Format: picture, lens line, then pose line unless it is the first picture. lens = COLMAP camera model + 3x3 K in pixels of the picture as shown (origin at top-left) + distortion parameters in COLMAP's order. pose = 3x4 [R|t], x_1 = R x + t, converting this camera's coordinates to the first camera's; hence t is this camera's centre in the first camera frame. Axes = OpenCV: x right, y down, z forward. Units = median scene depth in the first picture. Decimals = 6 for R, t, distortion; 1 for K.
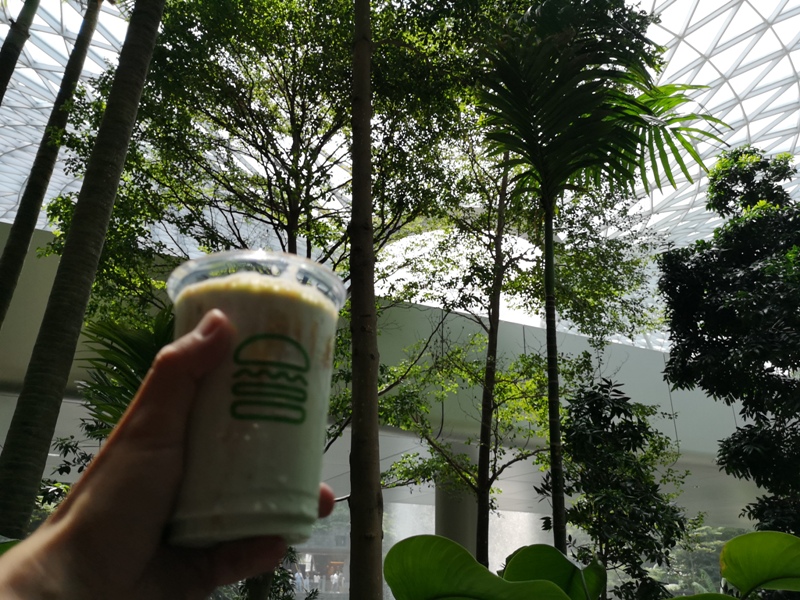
lens RADIAL K [[612.4, 0, 400.0], [0, 612.4, 300.0], [0, 0, 1]] dist [0.039357, 0.001934]
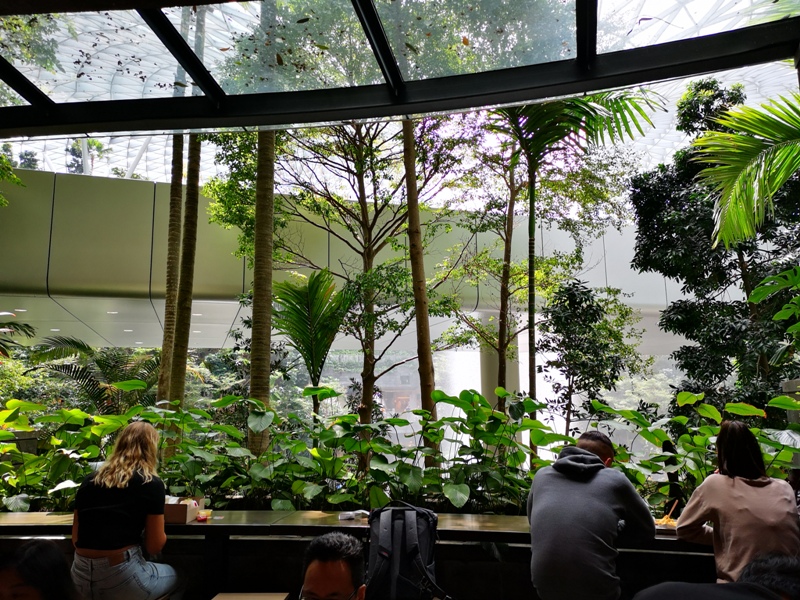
lens RADIAL K [[612.4, 0, 400.0], [0, 612.4, 300.0], [0, 0, 1]] dist [0.039357, 0.001934]
pose [[0.994665, -0.052605, -0.088736, 0.023657], [0.072761, 0.967539, 0.242022, -0.181432], [0.073125, -0.247188, 0.966204, -0.423402]]
